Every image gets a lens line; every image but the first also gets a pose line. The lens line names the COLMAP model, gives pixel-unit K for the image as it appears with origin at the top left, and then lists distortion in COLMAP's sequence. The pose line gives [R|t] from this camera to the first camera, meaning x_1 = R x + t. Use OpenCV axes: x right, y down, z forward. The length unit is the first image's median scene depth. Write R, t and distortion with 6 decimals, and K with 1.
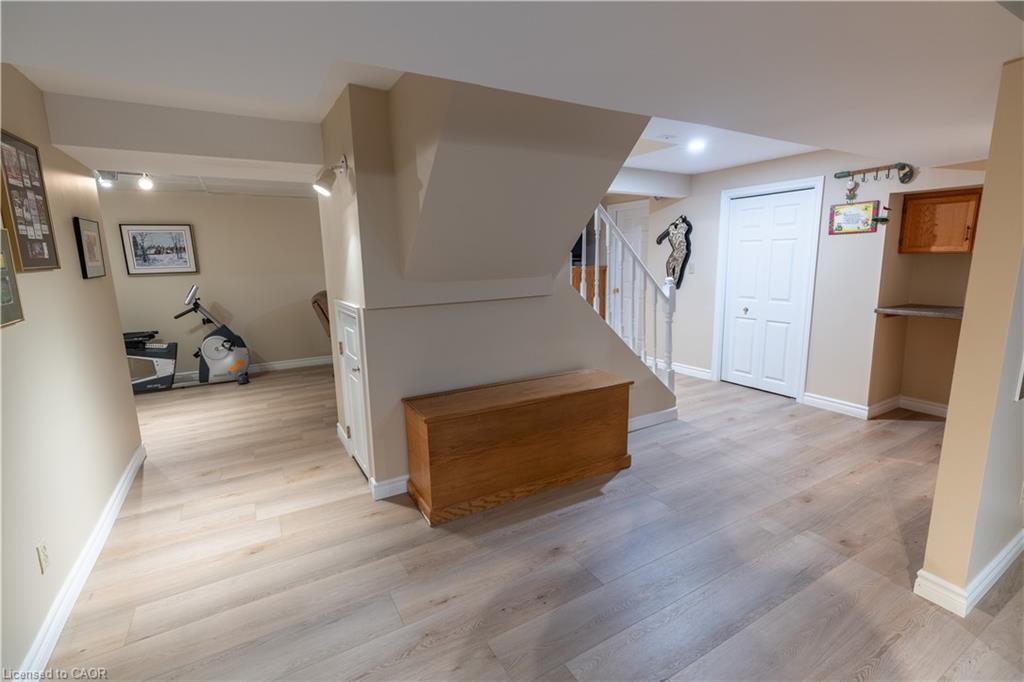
lens RADIAL K [[460.9, 0, 515.2], [0, 460.9, 339.4], [0, 0, 1]] dist [-0.008877, 0.000975]
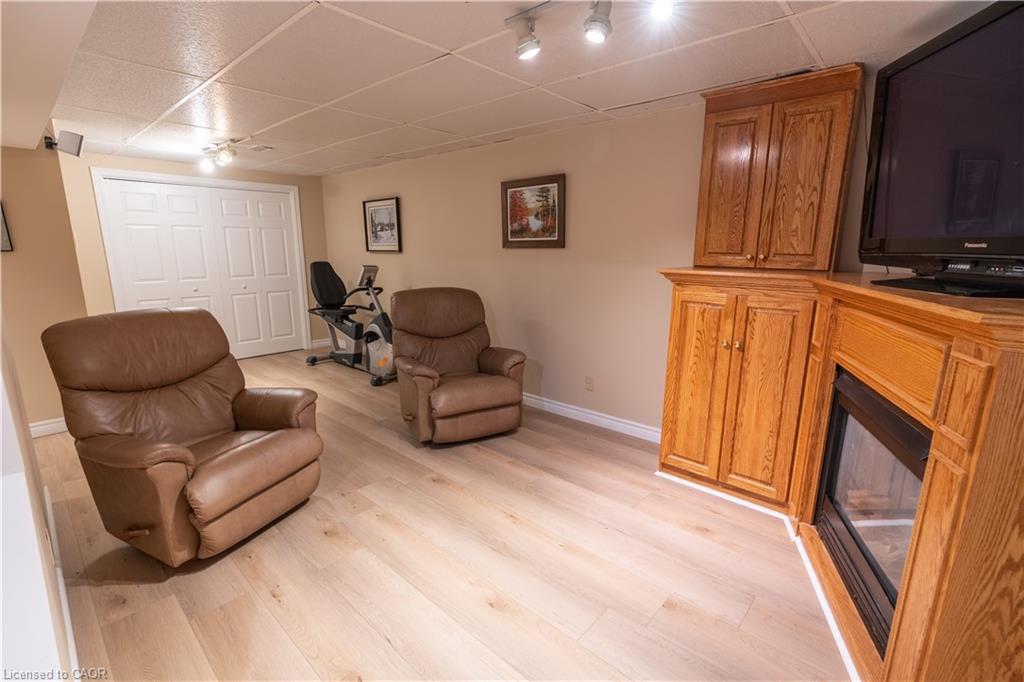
lens RADIAL K [[460.9, 0, 516.5], [0, 460.9, 341.7], [0, 0, 1]] dist [-0.008877, 0.000975]
pose [[0.310759, 0.225370, -0.923384, 0.264695], [-0.167626, 0.969251, 0.180151, -0.181105], [0.935591, 0.098800, 0.338981, 0.954676]]
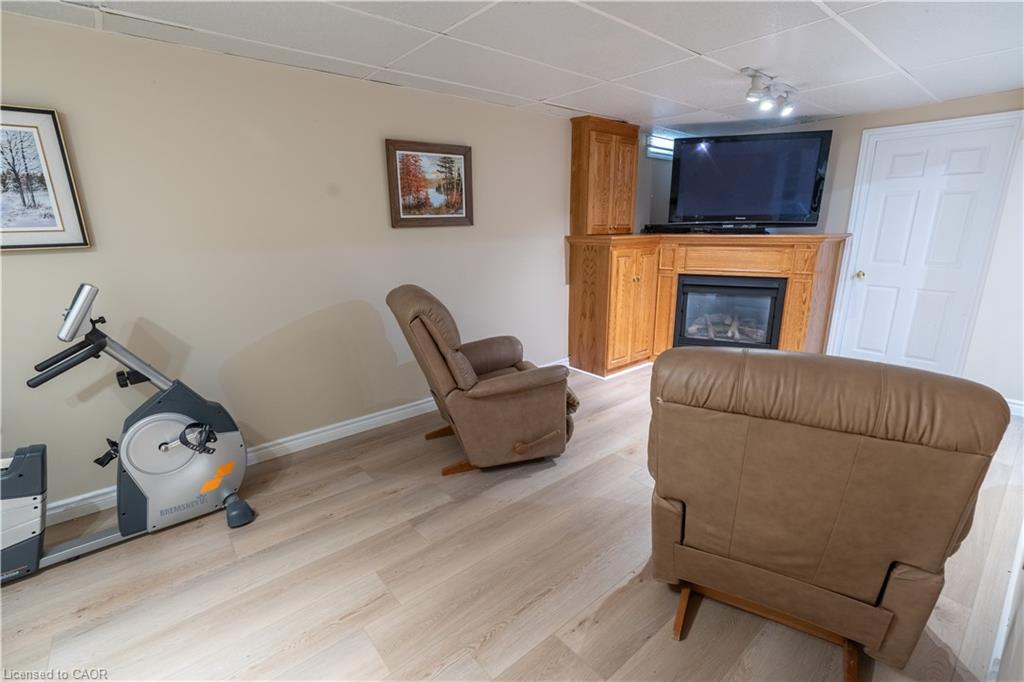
lens RADIAL K [[460.9, 0, 518.0], [0, 460.9, 339.7], [0, 0, 1]] dist [-0.008877, 0.000975]
pose [[0.984813, -0.029824, 0.171040, -0.418161], [0.016301, 0.996667, 0.079934, -0.094719], [-0.172854, -0.075932, 0.982016, 0.574040]]
